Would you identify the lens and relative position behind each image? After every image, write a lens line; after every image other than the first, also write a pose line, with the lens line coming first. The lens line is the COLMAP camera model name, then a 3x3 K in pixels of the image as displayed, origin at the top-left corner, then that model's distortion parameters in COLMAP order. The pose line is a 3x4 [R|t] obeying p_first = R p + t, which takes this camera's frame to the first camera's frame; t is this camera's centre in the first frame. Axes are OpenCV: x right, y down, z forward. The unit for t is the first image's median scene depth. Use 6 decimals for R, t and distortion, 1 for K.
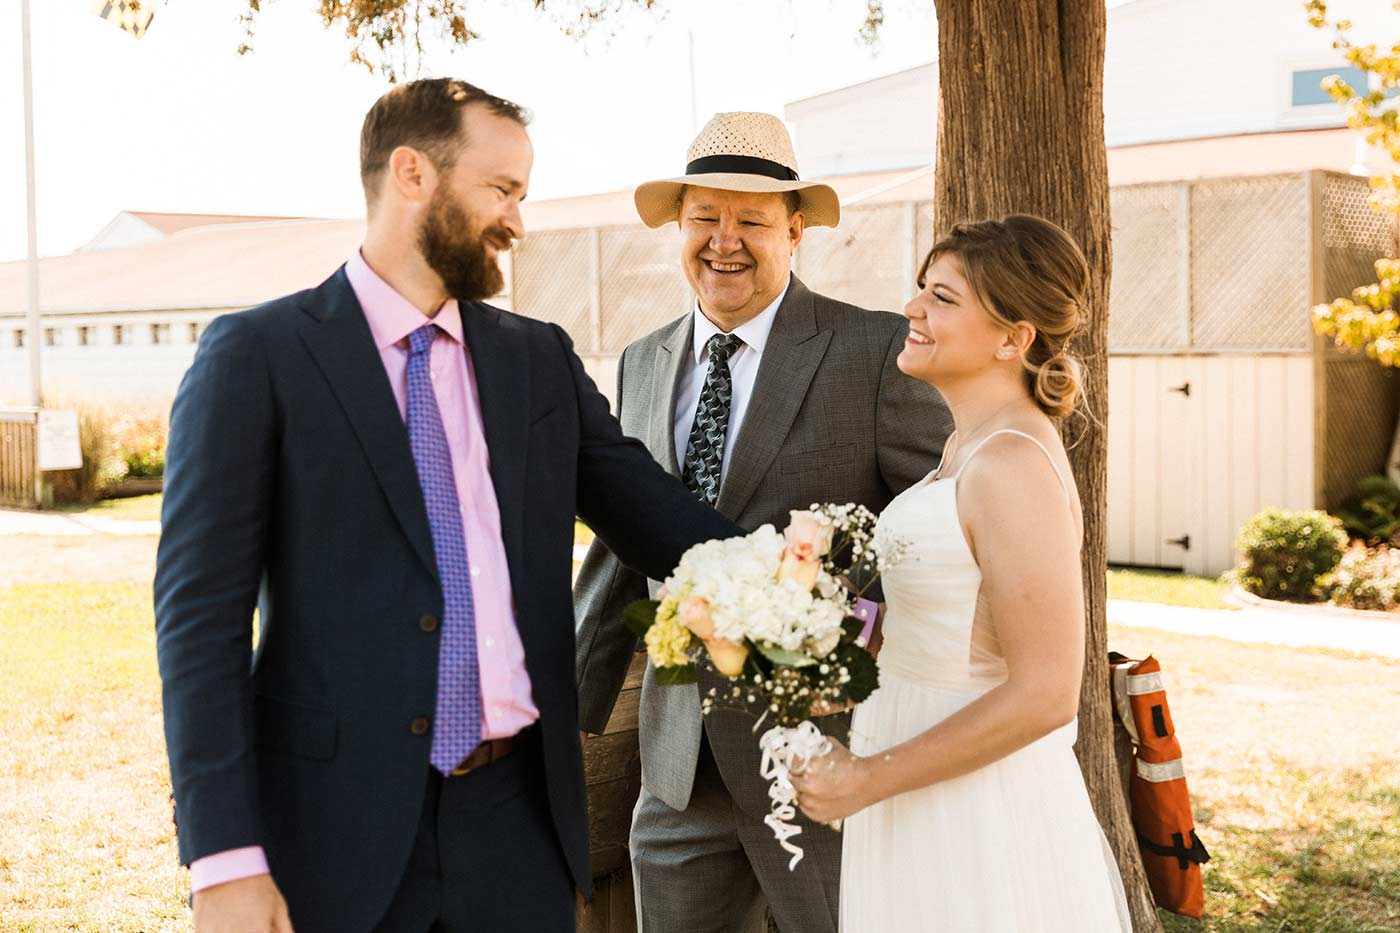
lens RADIAL K [[1881.3, 0, 700.6], [0, 1881.3, 421.0], [0, 0, 1]] dist [0.000887, -0.007113]
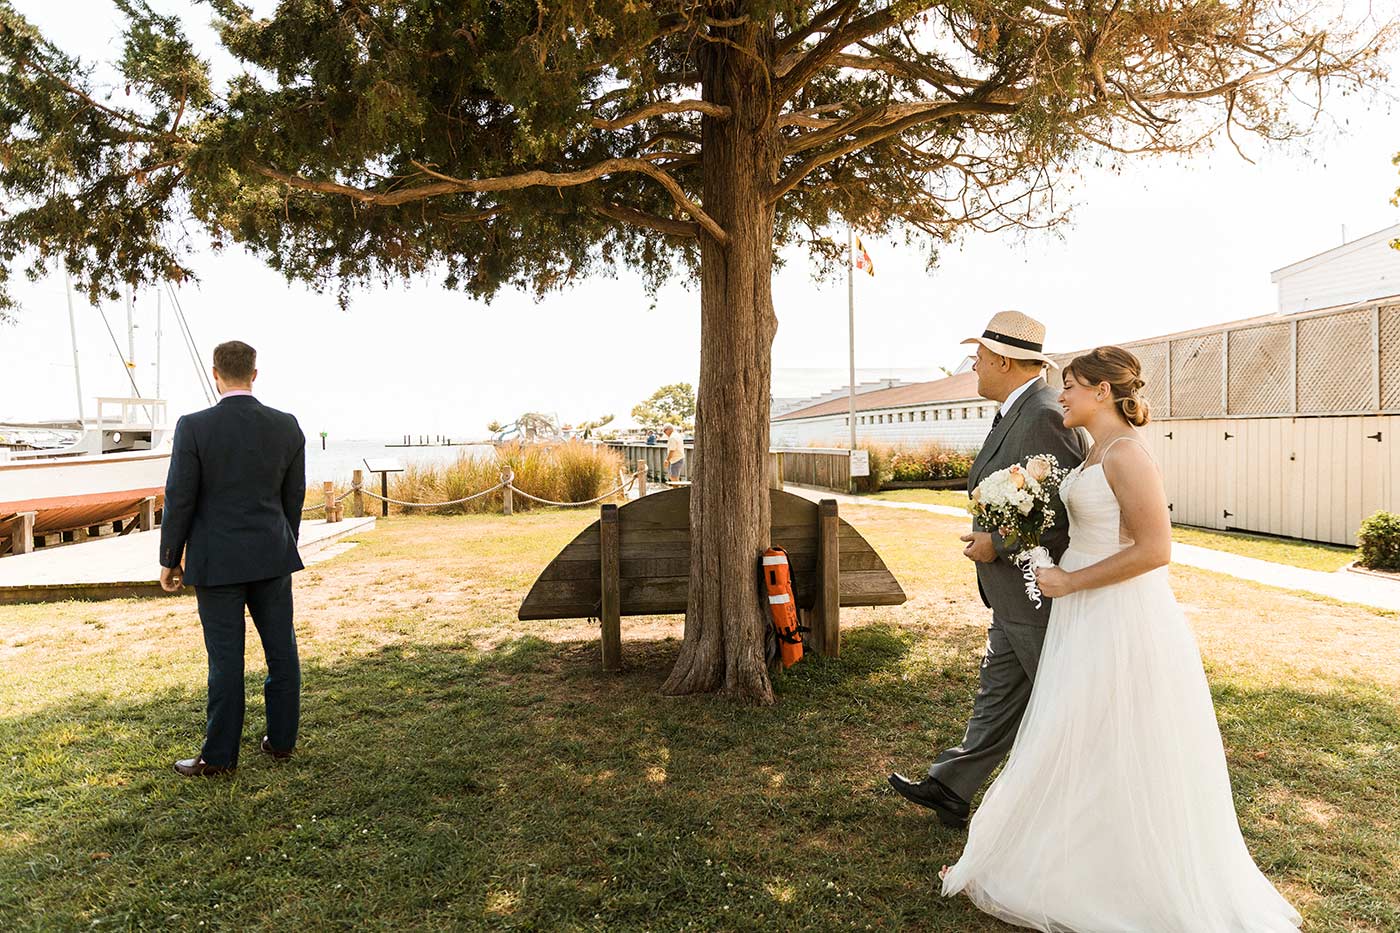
lens RADIAL K [[917.4, 0, 705.5], [0, 917.4, 488.0], [0, 0, 1]] dist [-0.004091, 0.044957]
pose [[0.775106, 0.028318, -0.631196, 0.312758], [-0.008316, 0.999366, 0.034623, 0.004208], [0.631776, -0.021588, 0.774850, 0.029367]]
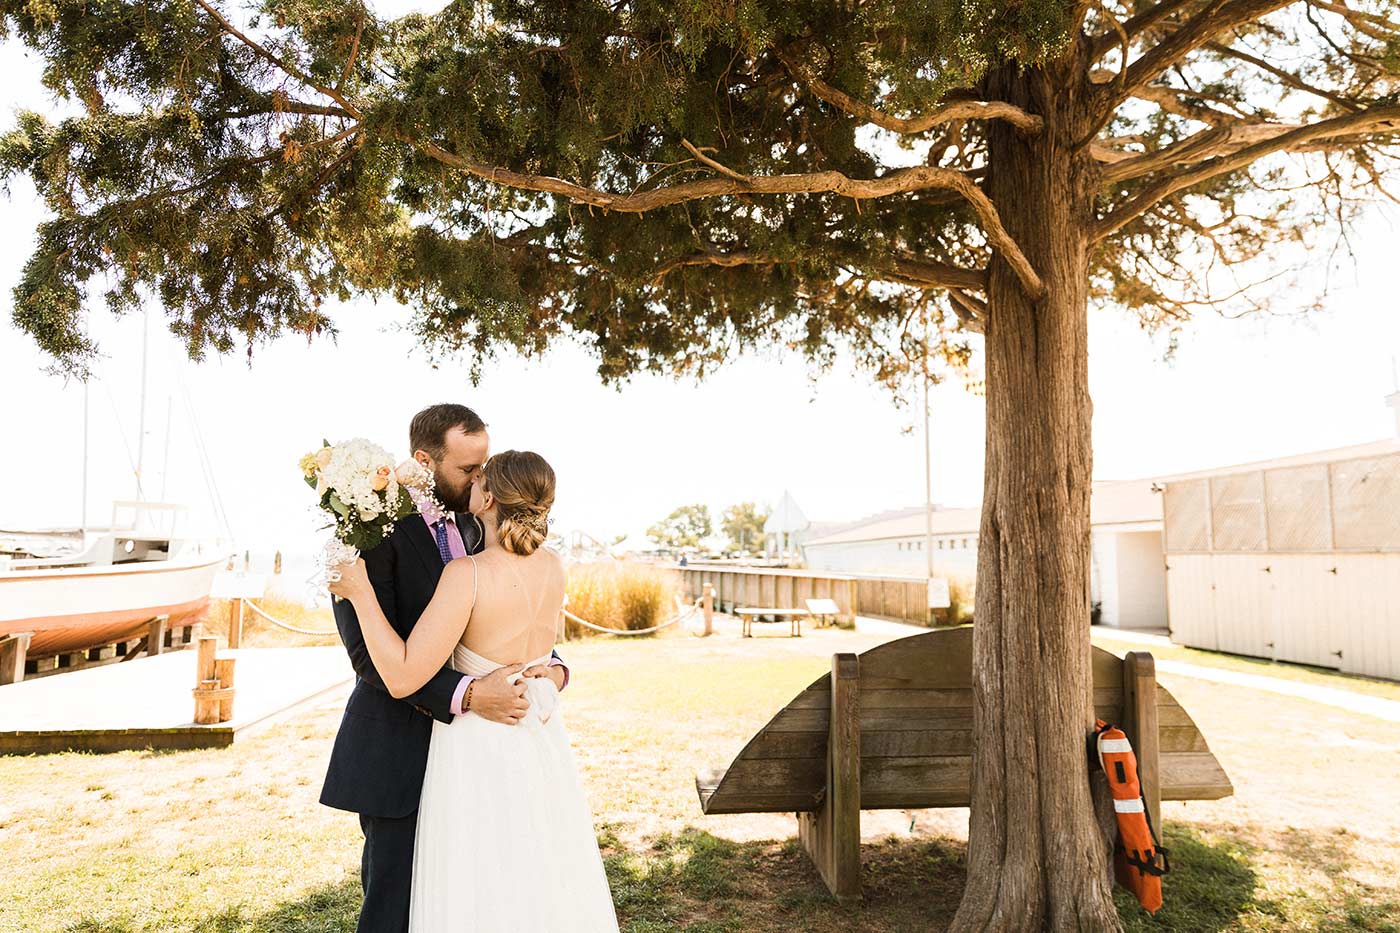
lens RADIAL K [[941.6, 0, 700.0], [0, 941.6, 466.5], [0, 0, 1]] dist [-0.019701, 0.059452]
pose [[0.768922, -0.052856, -0.637154, 0.172146], [-0.030279, 0.992448, -0.118871, 0.004213], [0.638625, 0.110695, 0.761515, 0.055778]]
